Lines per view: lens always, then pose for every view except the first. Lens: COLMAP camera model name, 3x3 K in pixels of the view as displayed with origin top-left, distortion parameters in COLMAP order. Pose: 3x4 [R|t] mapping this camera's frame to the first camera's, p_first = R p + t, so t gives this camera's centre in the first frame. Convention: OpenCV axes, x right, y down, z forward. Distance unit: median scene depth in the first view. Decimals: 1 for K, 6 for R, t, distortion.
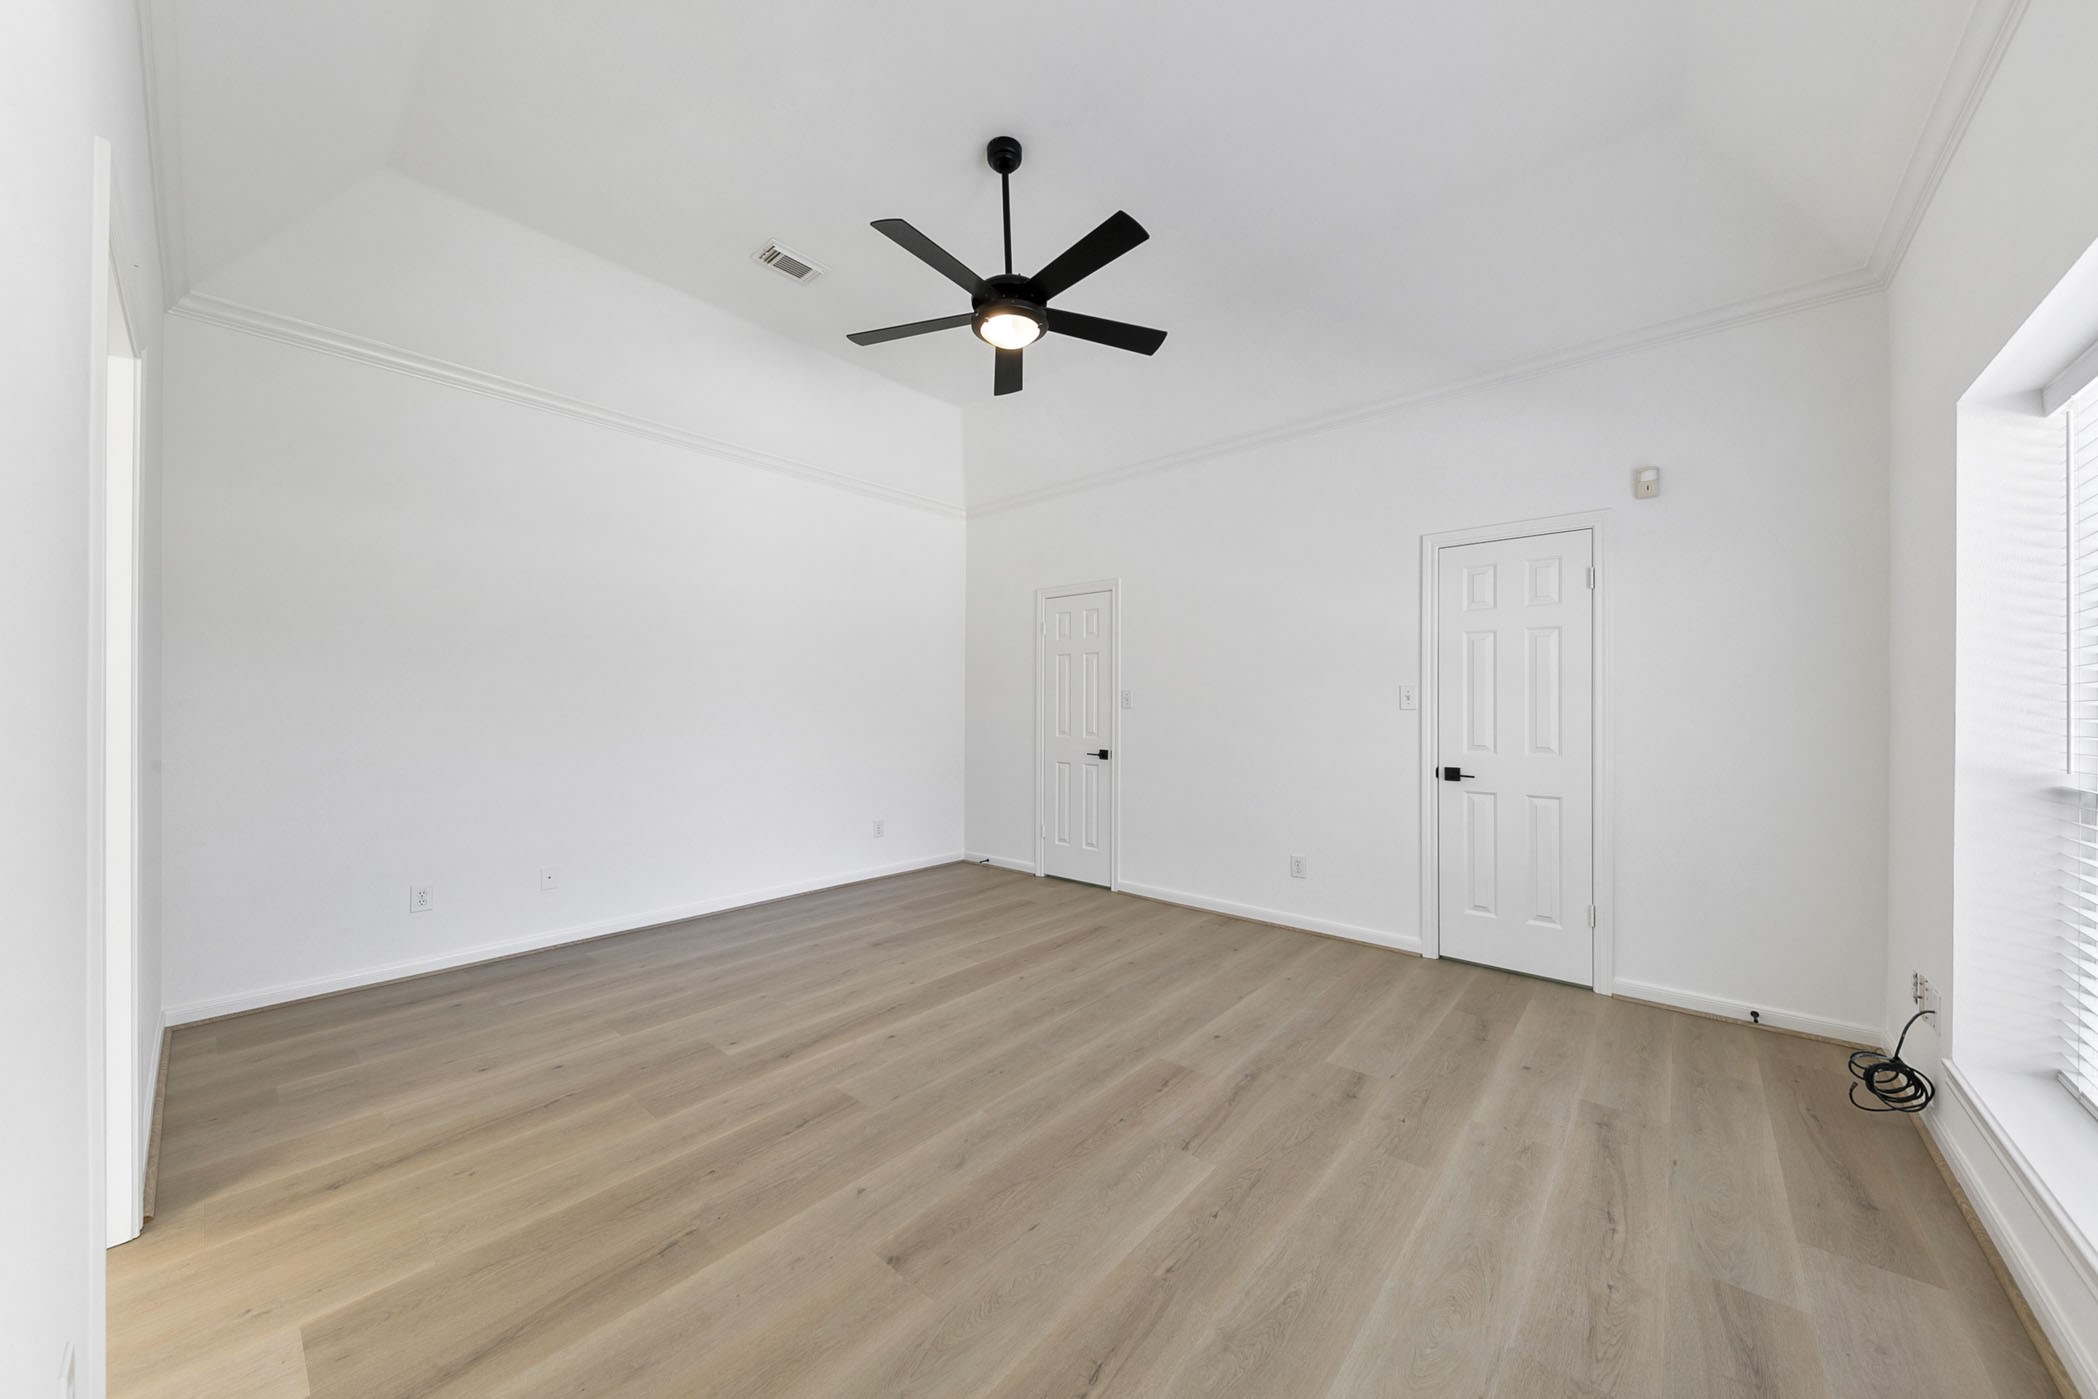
lens RADIAL K [[740.9, 0, 1059.4], [0, 740.9, 708.6], [0, 0, 1]] dist [0.002126, 0.000156]
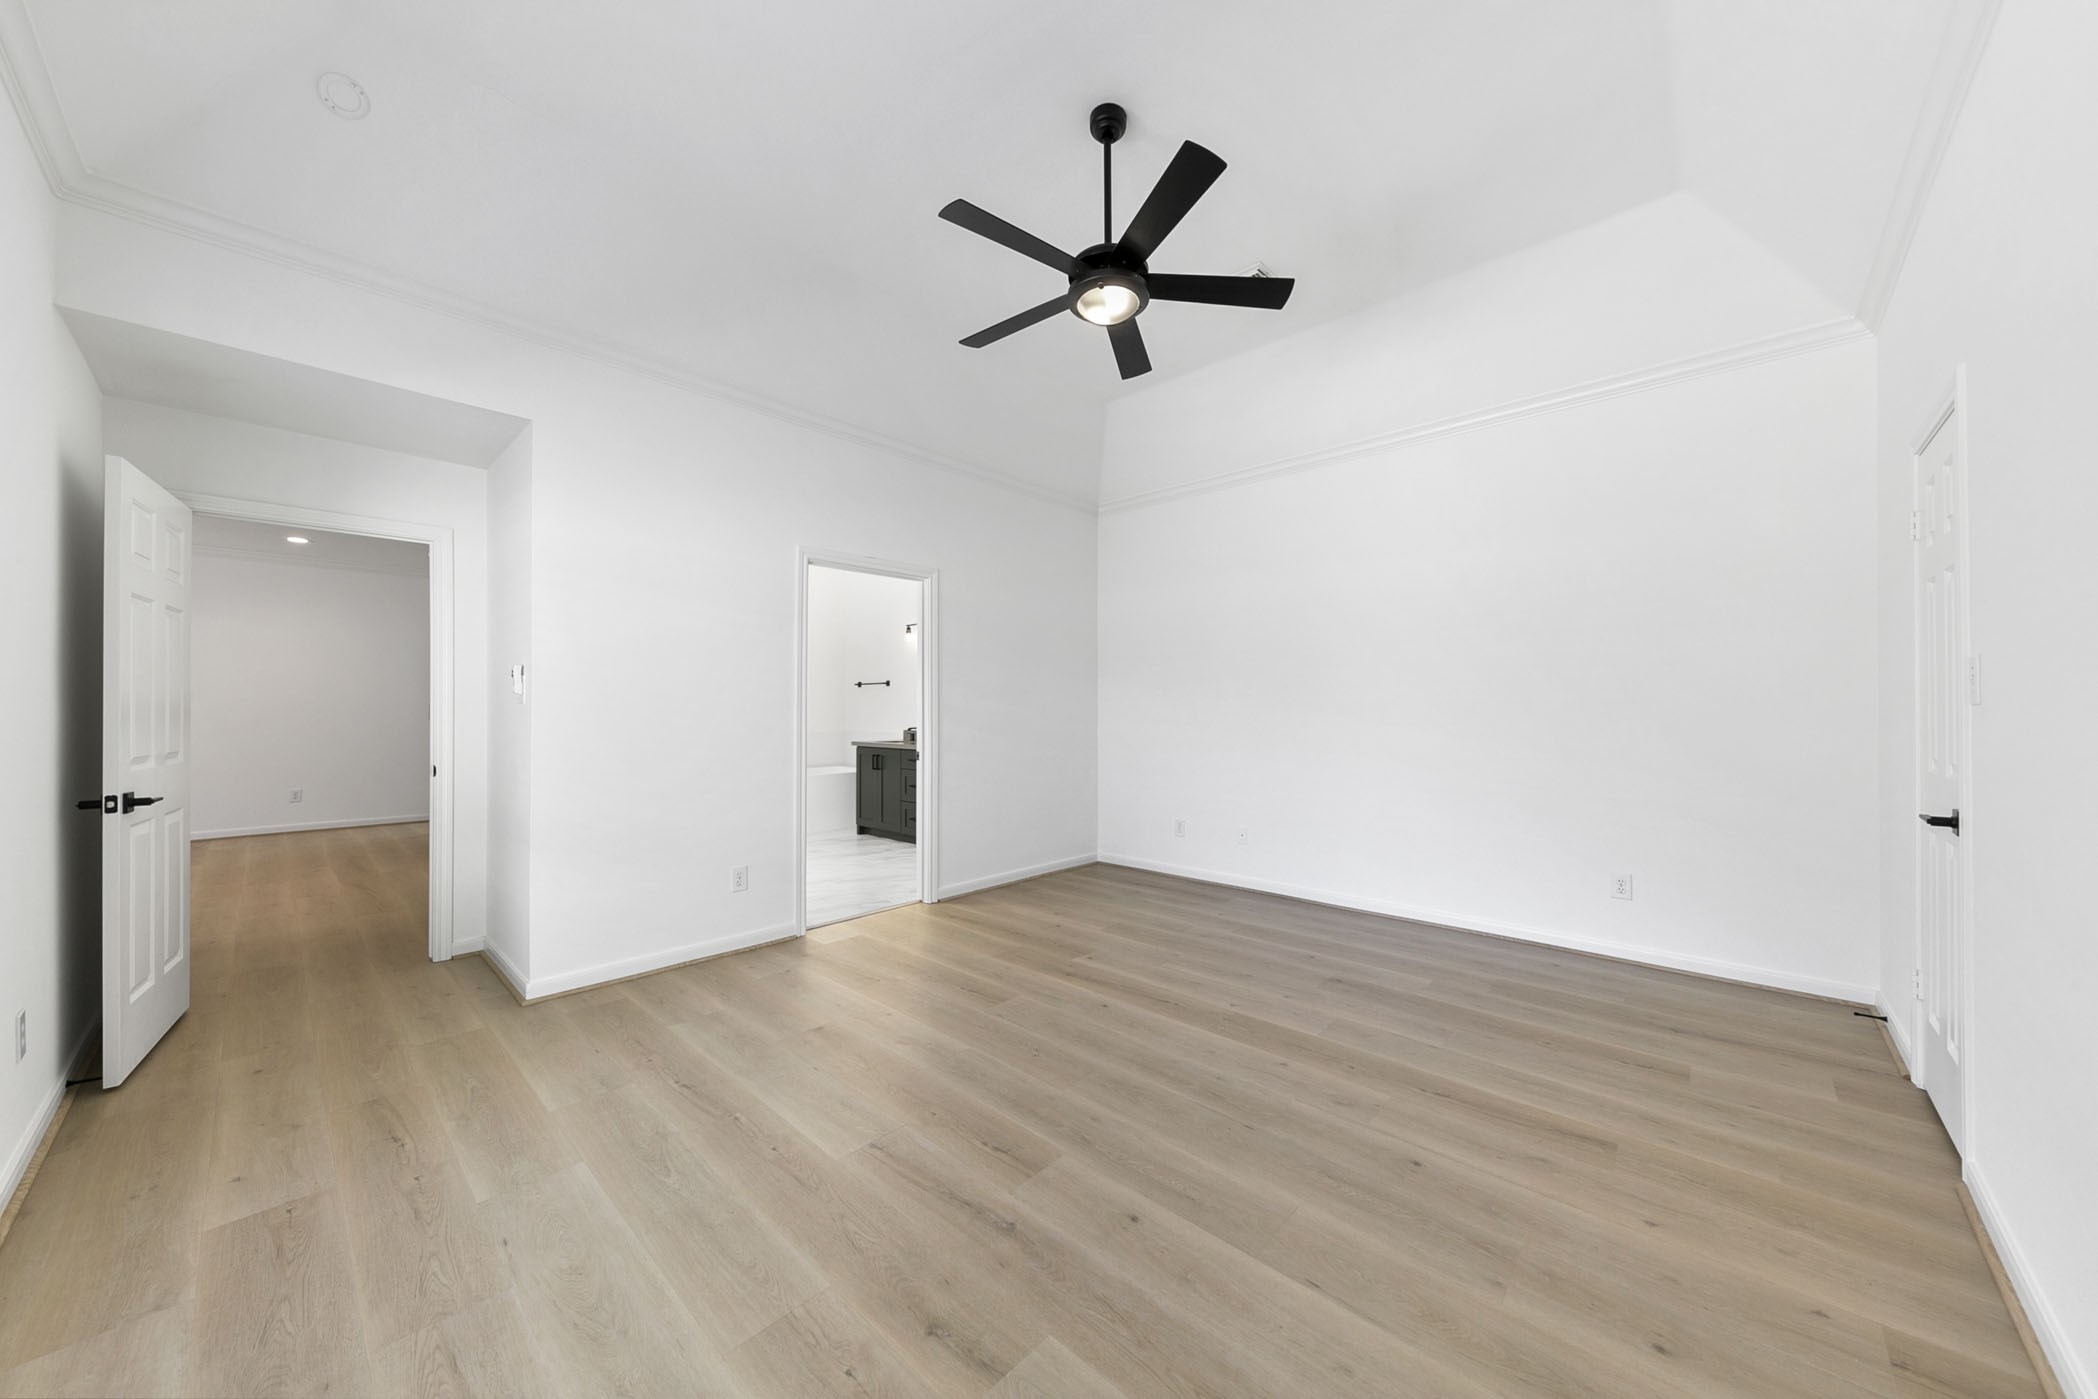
lens RADIAL K [[721.0, 0, 1047.2], [0, 721.0, 719.2], [0, 0, 1]] dist [0.010638, -0.000005]
pose [[-0.049123, 0.018253, -0.998626, 0.828297], [0.000496, 0.999833, 0.018251, -0.009739], [0.998793, 0.000401, -0.049124, 0.932947]]
